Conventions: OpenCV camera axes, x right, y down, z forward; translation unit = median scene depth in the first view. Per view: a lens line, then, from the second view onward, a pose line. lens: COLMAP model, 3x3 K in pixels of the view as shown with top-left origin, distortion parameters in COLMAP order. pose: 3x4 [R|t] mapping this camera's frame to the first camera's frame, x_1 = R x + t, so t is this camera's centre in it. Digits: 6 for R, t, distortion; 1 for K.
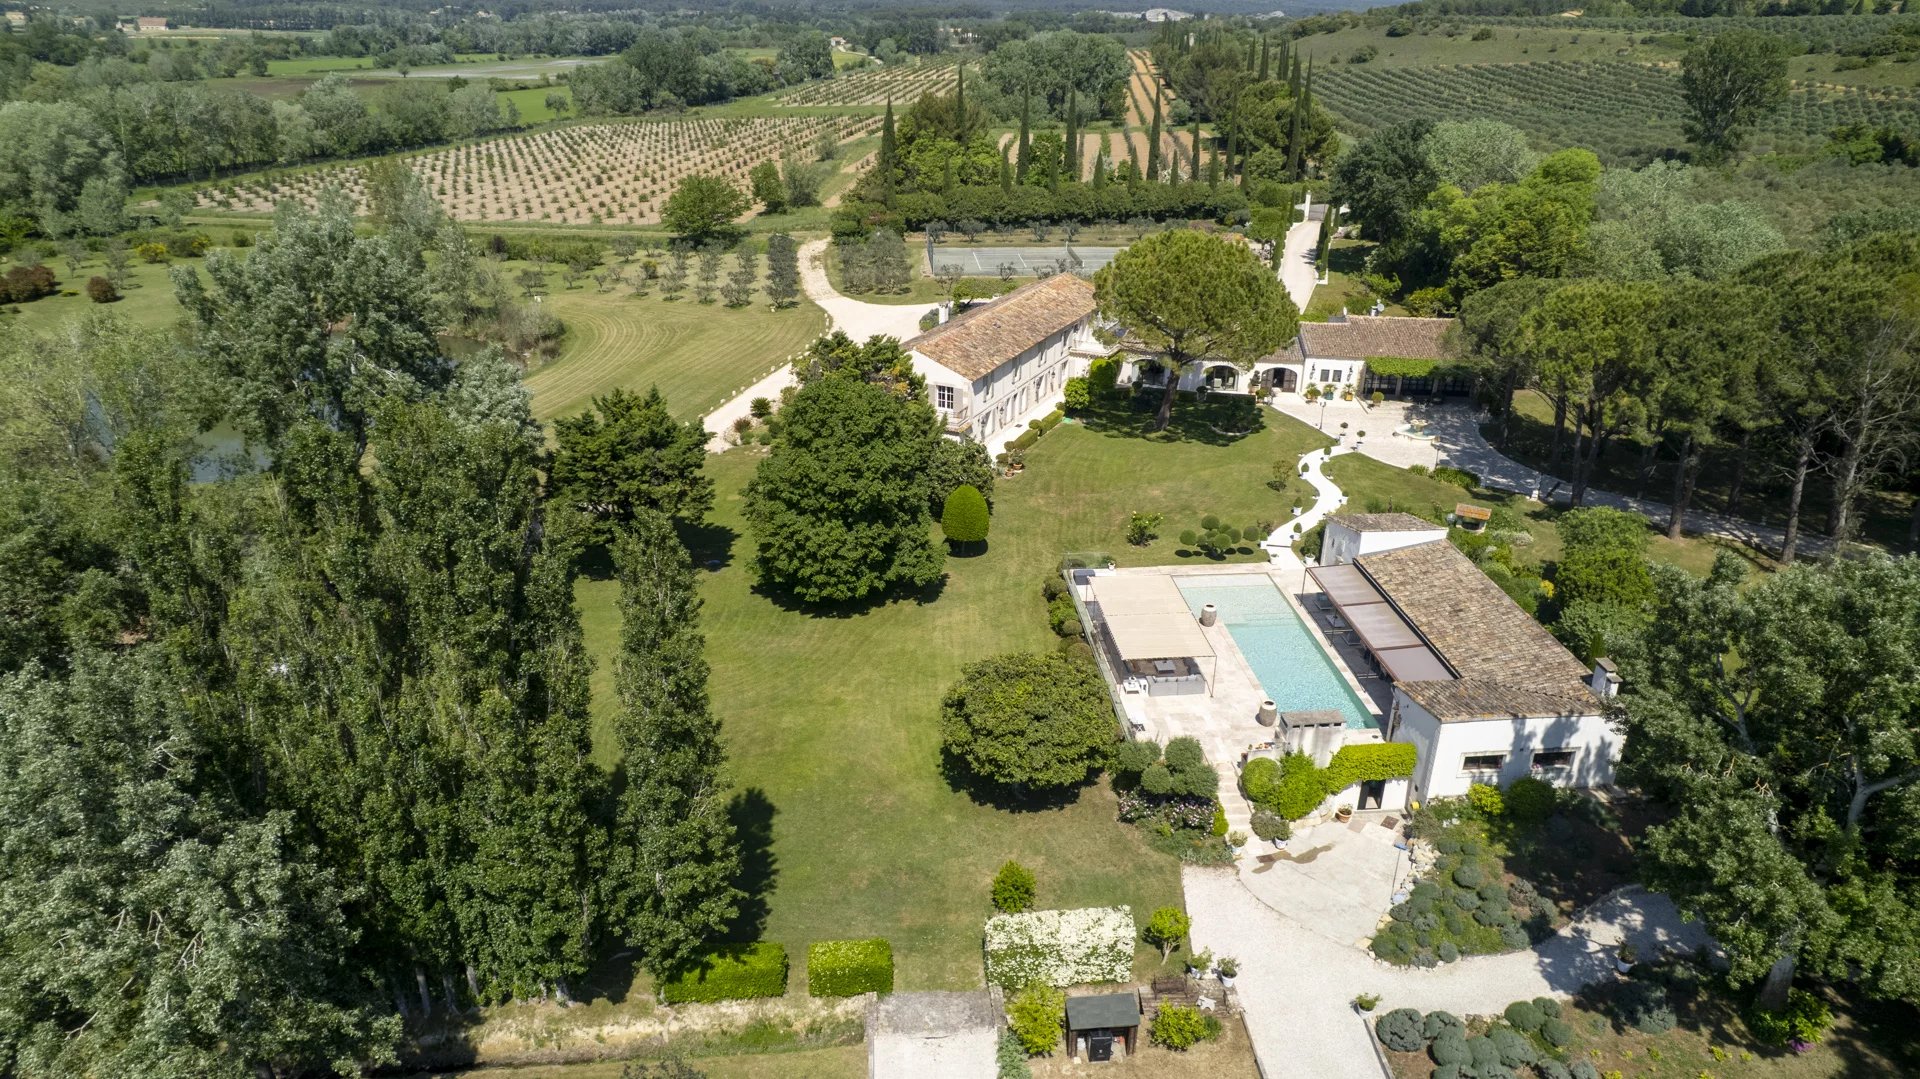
lens RADIAL K [[1307.3, 0, 959.0], [0, 1307.3, 539.7], [0, 0, 1]] dist [-0.000352, 0.000179]
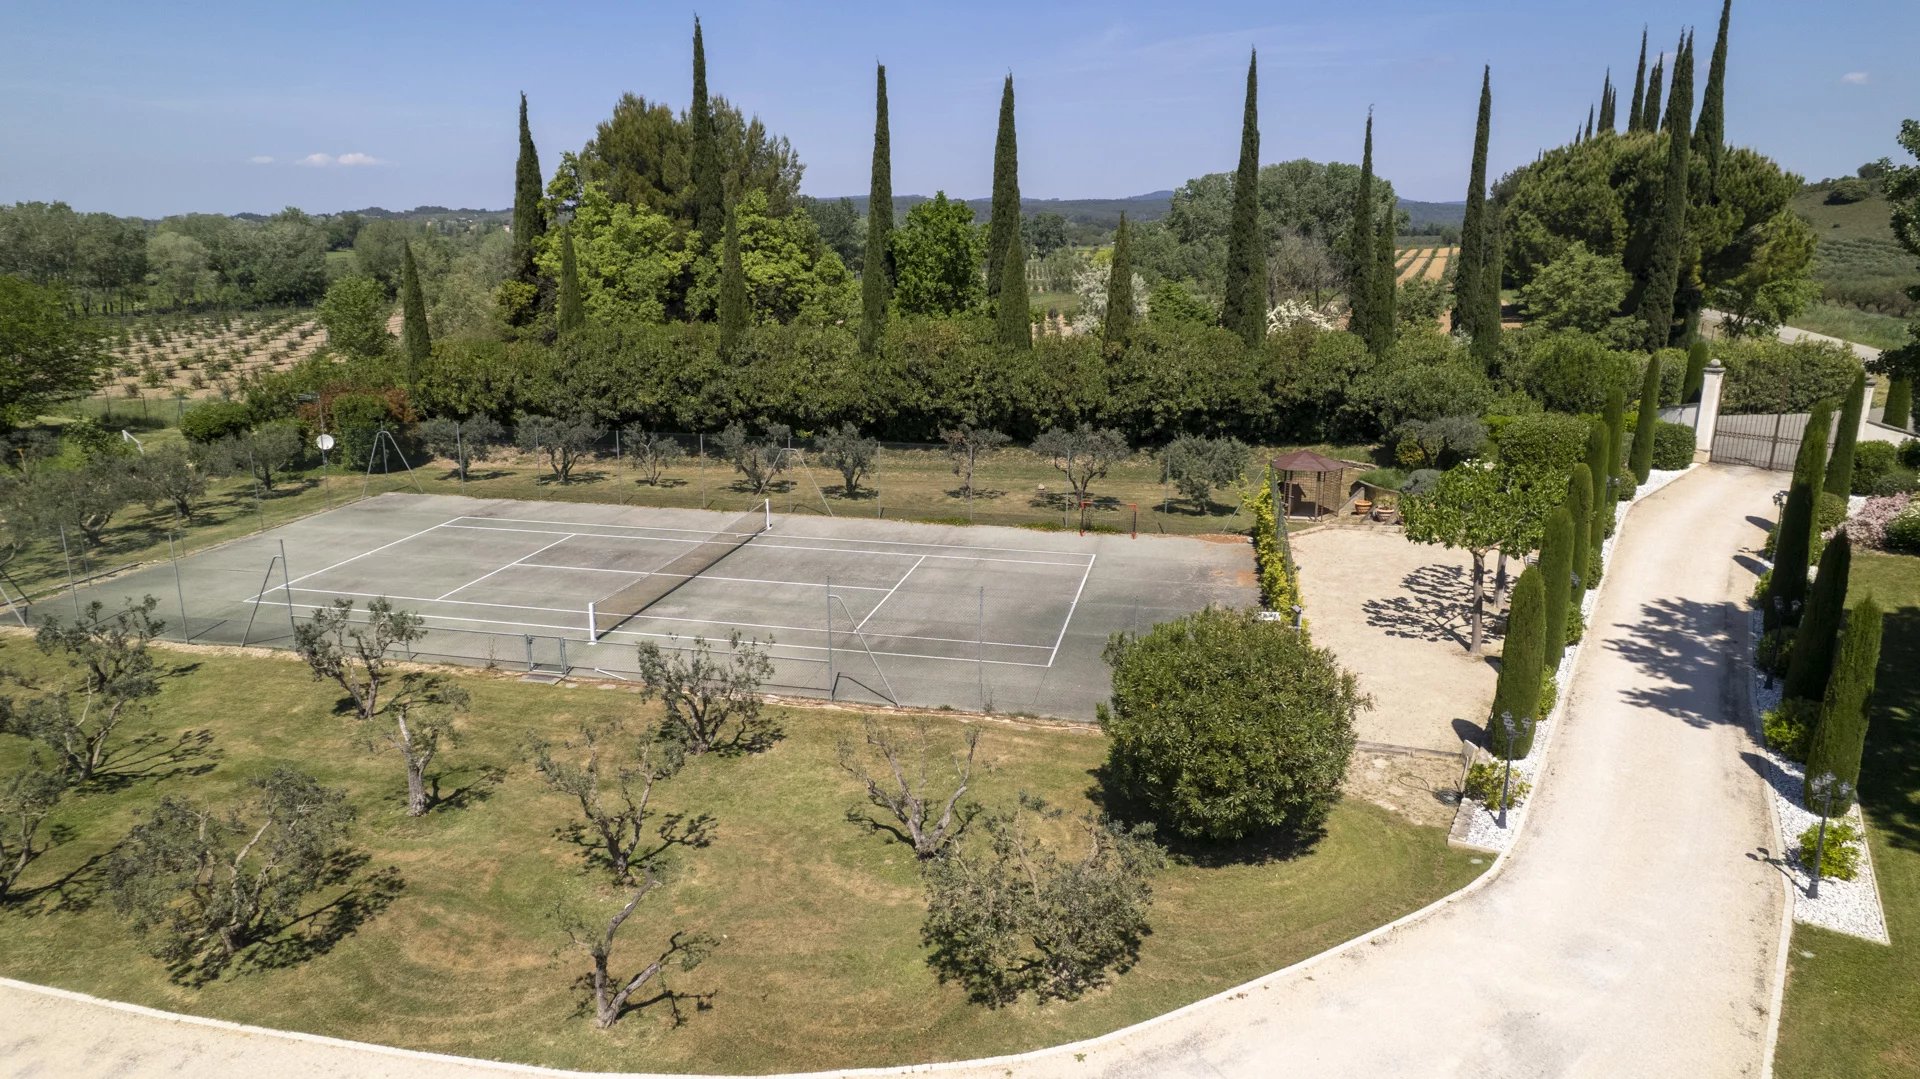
lens RADIAL K [[1307.3, 0, 960.4], [0, 1307.3, 535.1], [0, 0, 1]] dist [-0.000352, 0.000179]
pose [[0.966419, 0.063025, -0.249121, 0.180310], [-0.101805, 0.984035, -0.145983, -0.170070], [0.235943, 0.166442, 0.957407, 0.687530]]
